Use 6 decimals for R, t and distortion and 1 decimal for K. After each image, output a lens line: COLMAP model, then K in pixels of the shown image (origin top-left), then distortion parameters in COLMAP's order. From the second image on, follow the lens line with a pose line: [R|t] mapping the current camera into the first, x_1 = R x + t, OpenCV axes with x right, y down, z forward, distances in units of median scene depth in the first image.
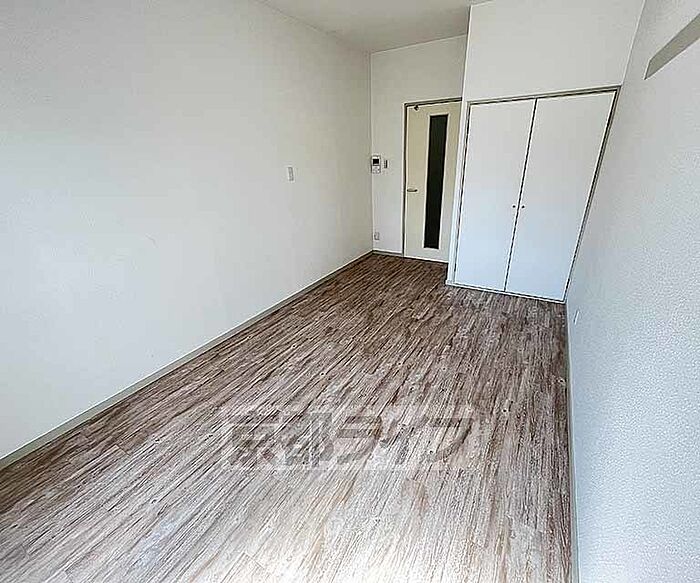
lens RADIAL K [[312.4, 0, 364.3], [0, 312.4, 291.5], [0, 0, 1]] dist [-0.001785, -0.000555]
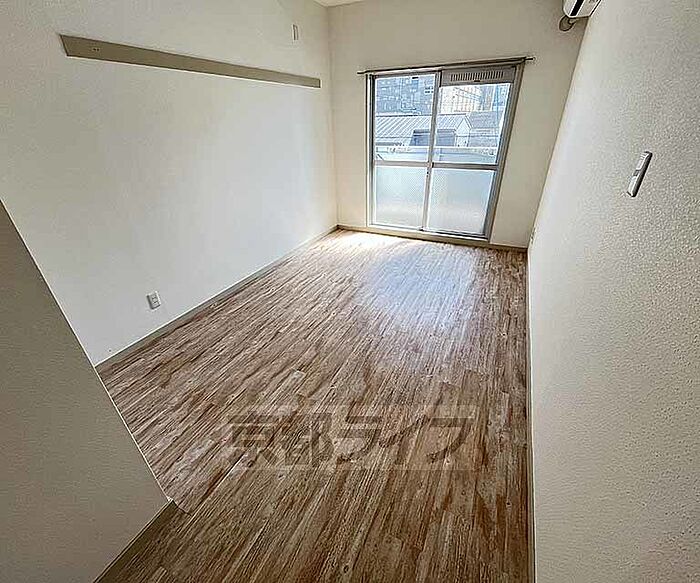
lens RADIAL K [[312.4, 0, 355.4], [0, 312.4, 289.4], [0, 0, 1]] dist [-0.001785, -0.000555]
pose [[-0.995934, 0.080348, -0.040747, 0.058518], [0.016109, 0.603827, 0.796953, -0.575336], [0.088638, 0.793056, -0.602666, 1.289014]]
